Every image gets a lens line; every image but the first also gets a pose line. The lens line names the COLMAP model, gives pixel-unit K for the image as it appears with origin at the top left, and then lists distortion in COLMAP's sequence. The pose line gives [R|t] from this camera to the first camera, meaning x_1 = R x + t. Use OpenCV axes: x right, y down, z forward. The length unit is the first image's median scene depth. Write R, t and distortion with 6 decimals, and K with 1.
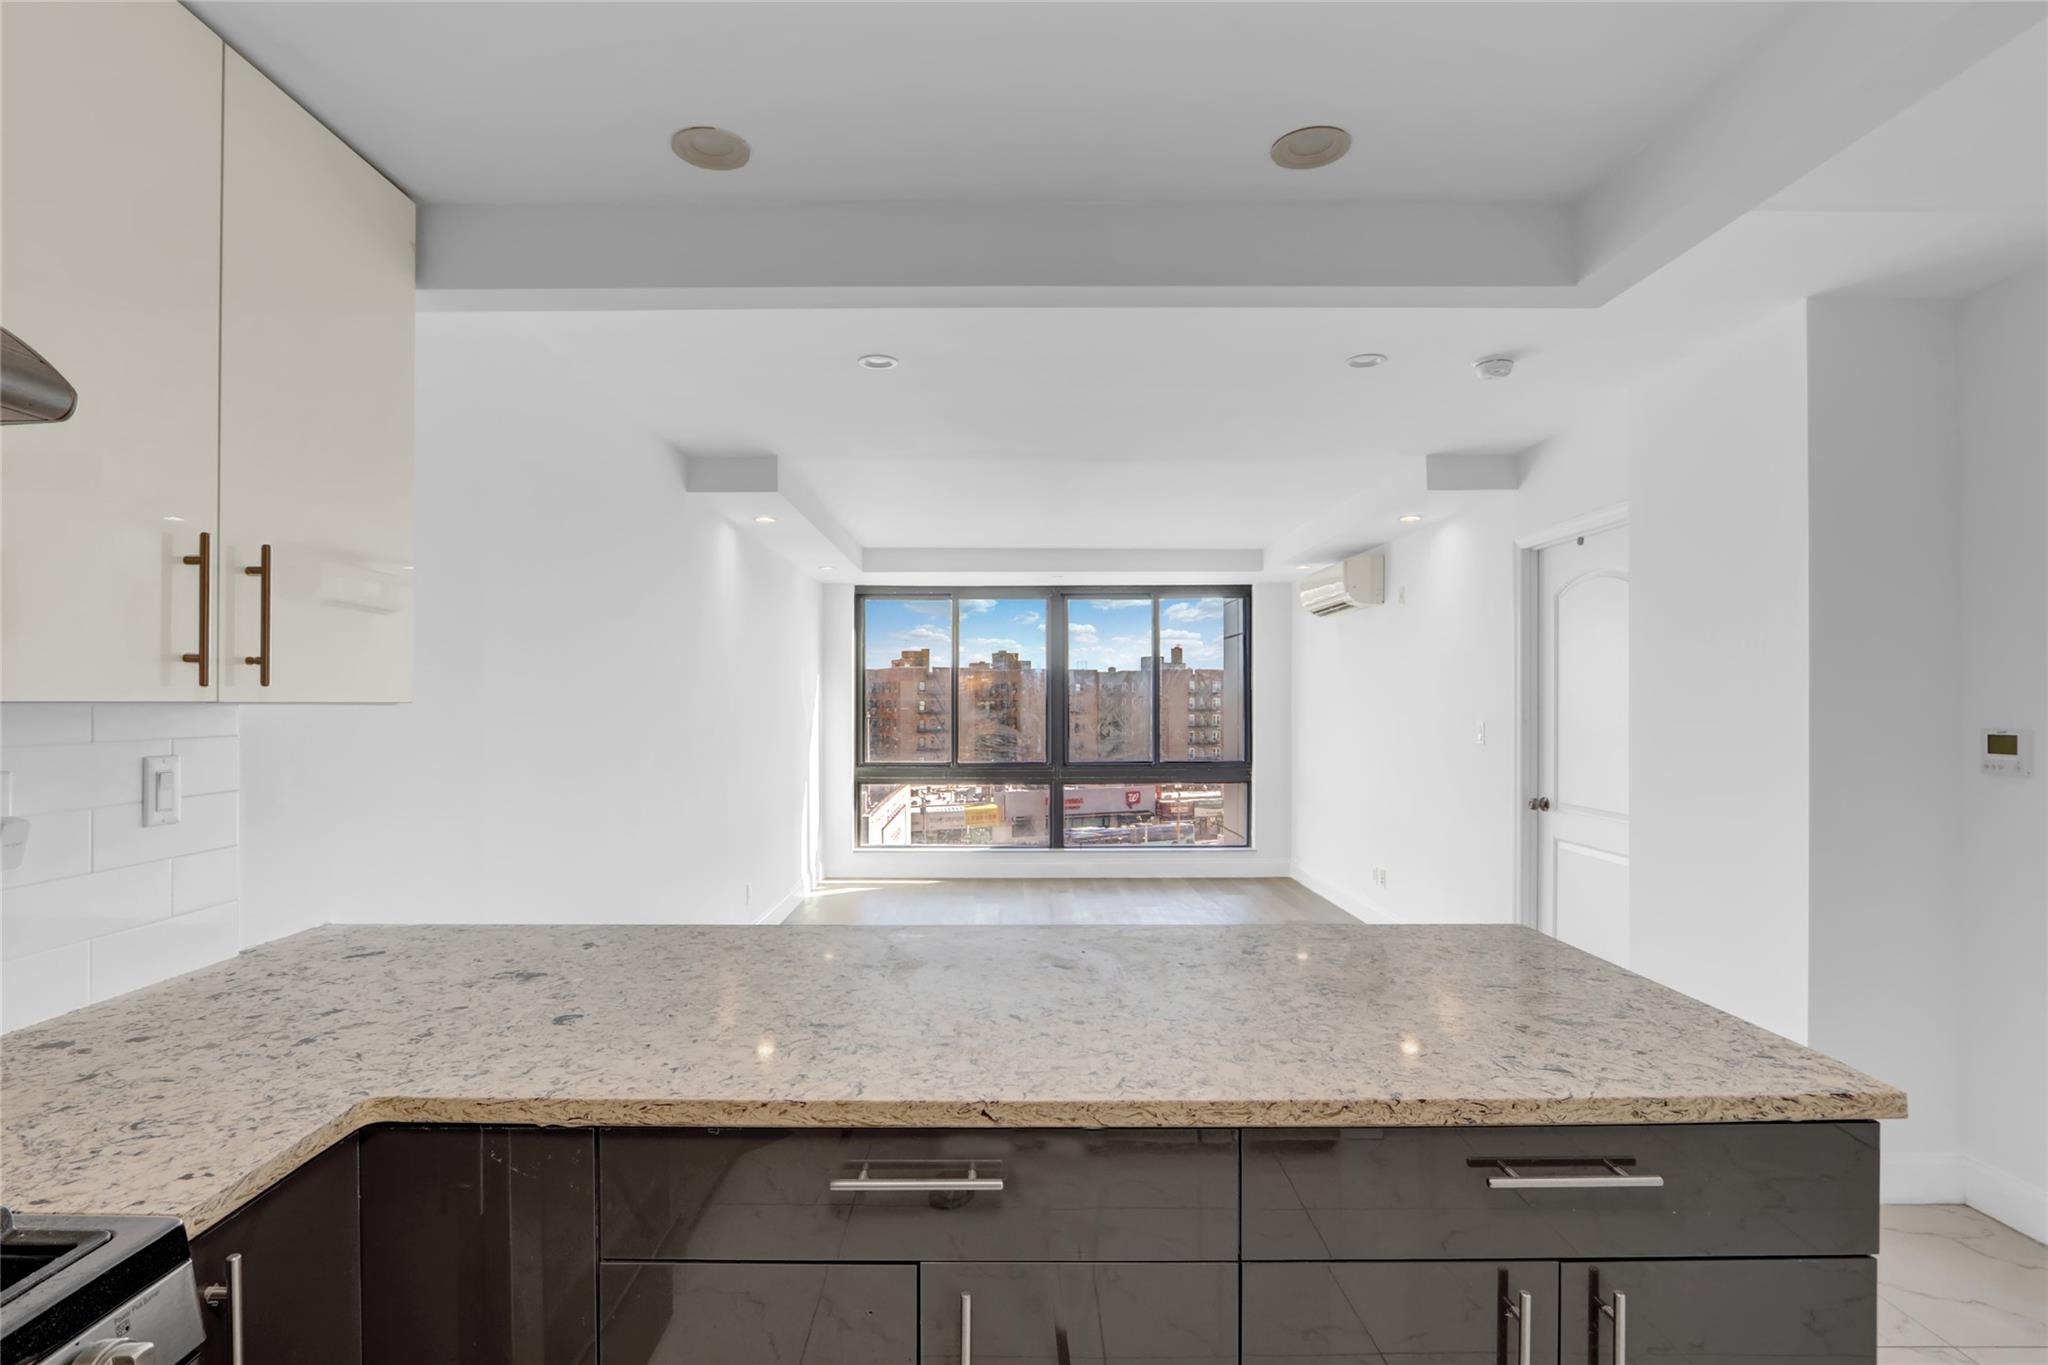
lens RADIAL K [[1027.7, 0, 966.3], [0, 1027.7, 691.2], [0, 0, 1]] dist [-0.016710, 0.001418]
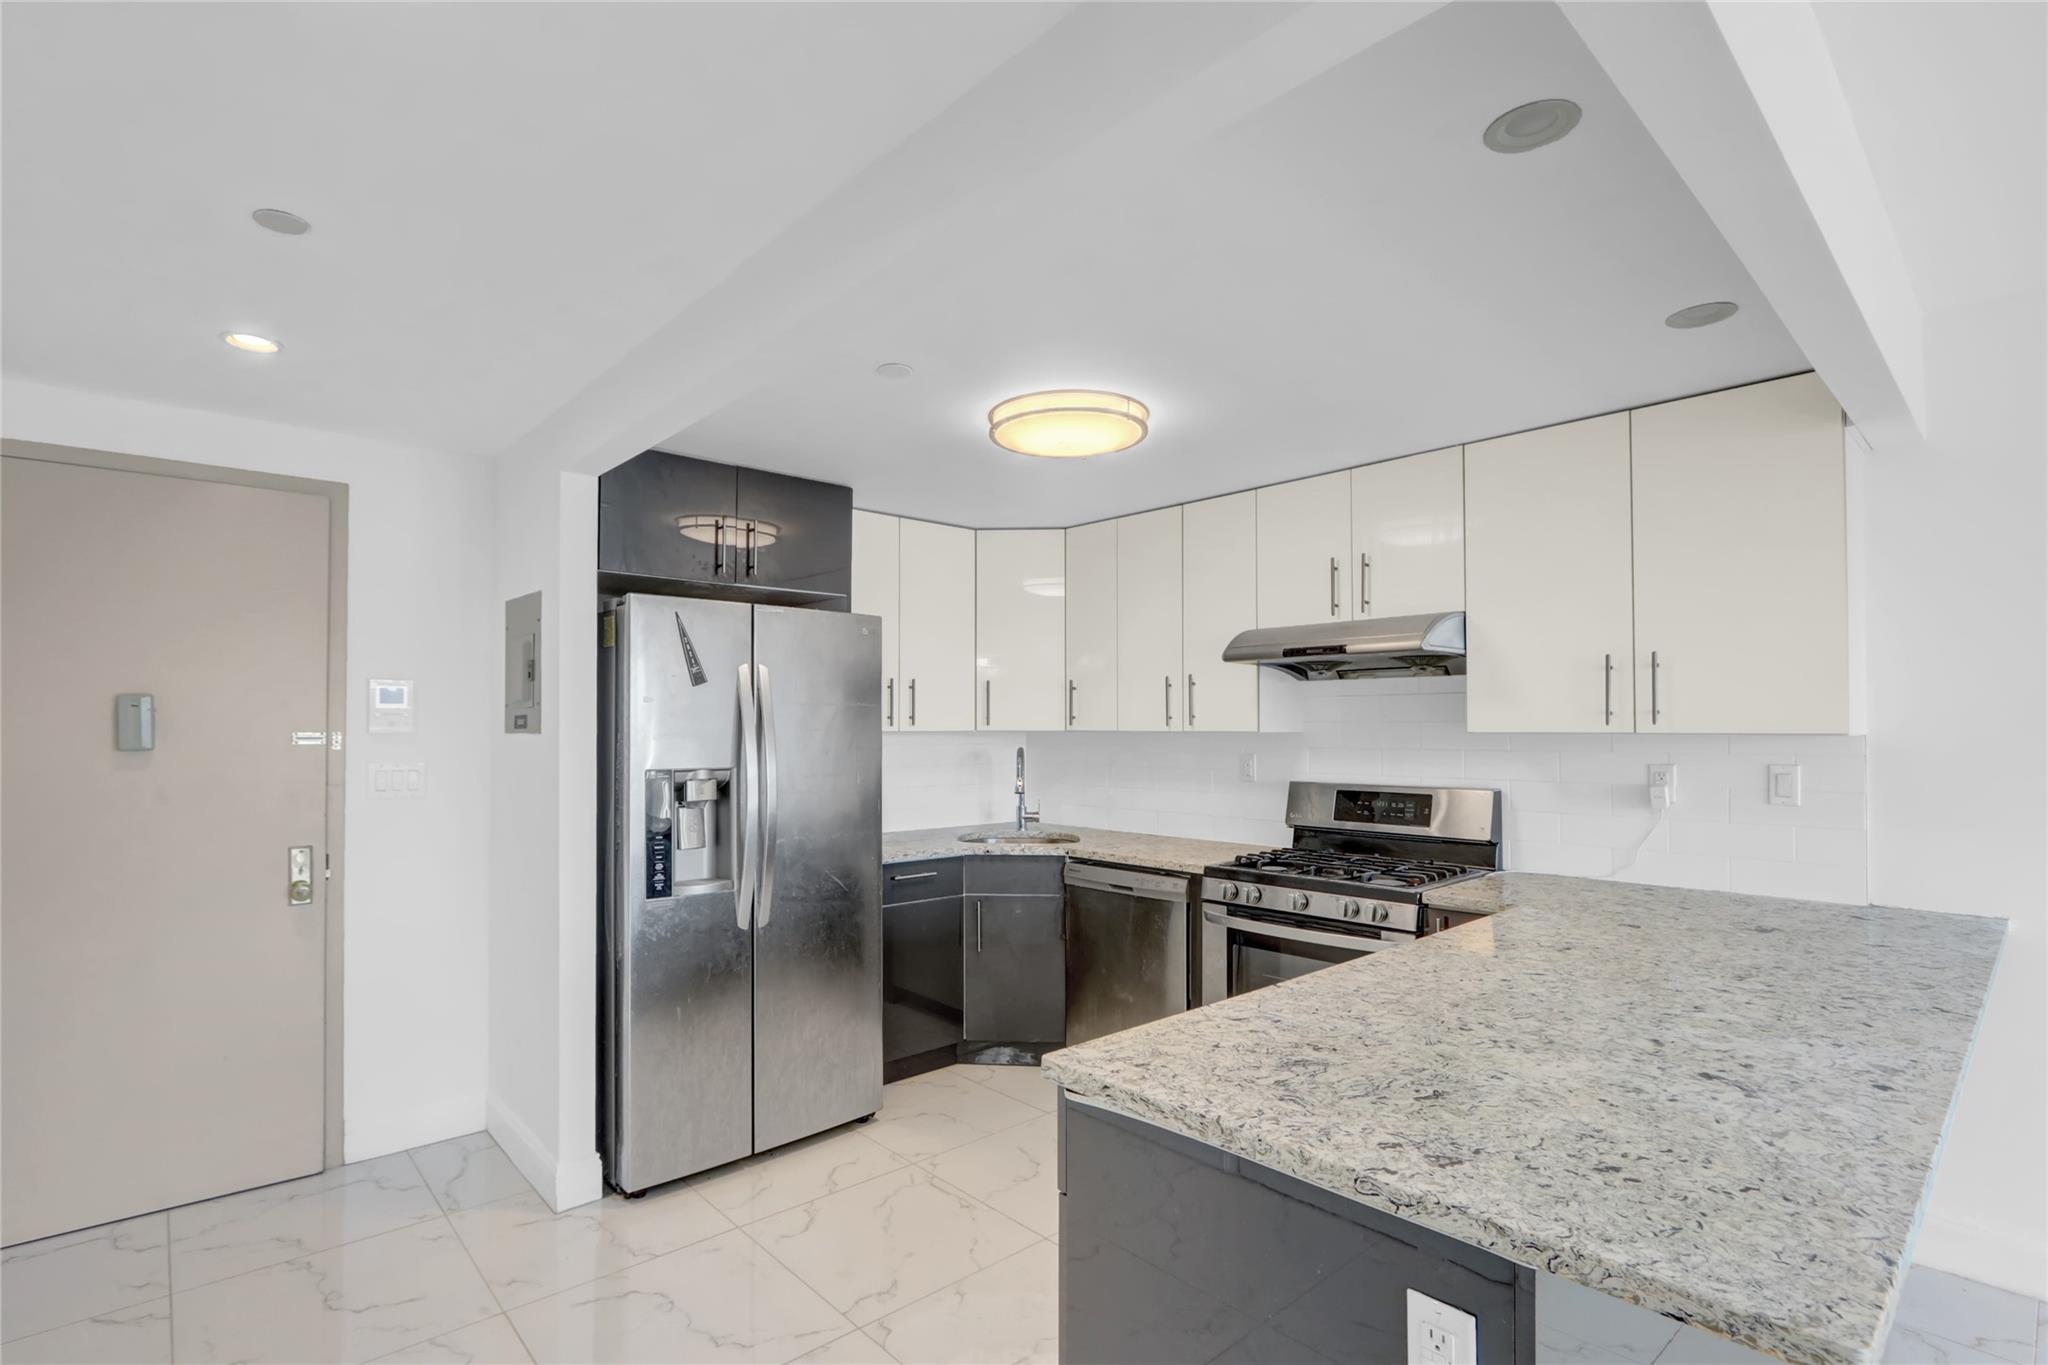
lens RADIAL K [[986.9, 0, 995.0], [0, 986.9, 689.9], [0, 0, 1]] dist [-0.001555, -0.000741]
pose [[-0.739657, -0.026125, -0.672477, 0.392360], [0.006907, 0.998899, -0.046403, 0.002090], [0.672949, -0.038967, -0.738662, 0.408851]]
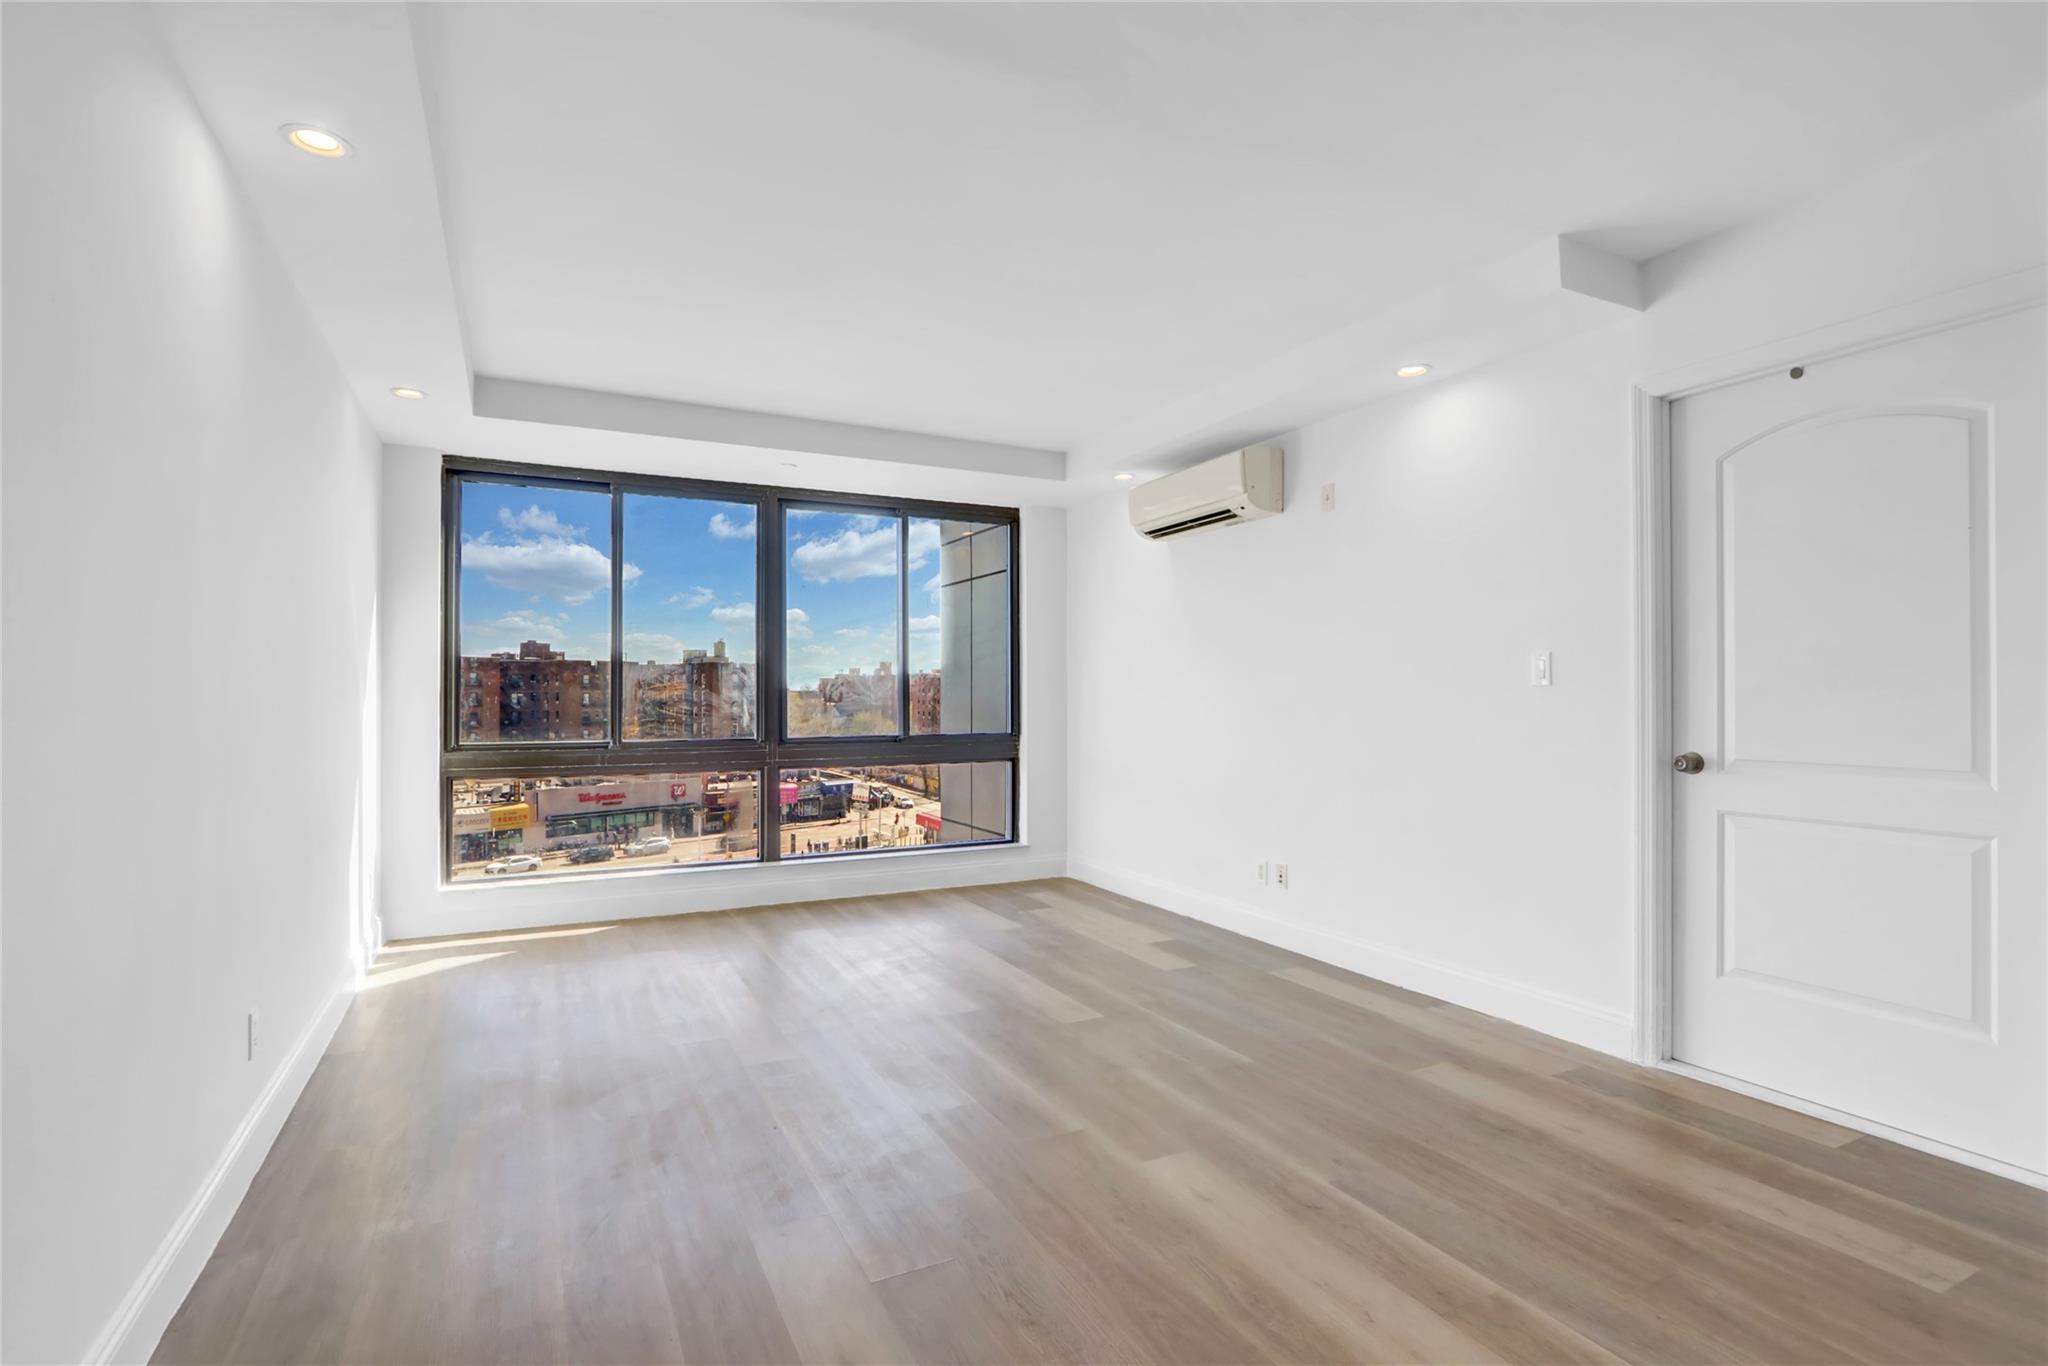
lens RADIAL K [[986.9, 0, 995.0], [0, 986.9, 690.4], [0, 0, 1]] dist [-0.001555, -0.000741]
pose [[0.889096, 0.003979, 0.457704, -0.131031], [-0.006510, 0.999971, 0.003951, 0.050179], [-0.457675, -0.006492, 0.889096, 0.509102]]
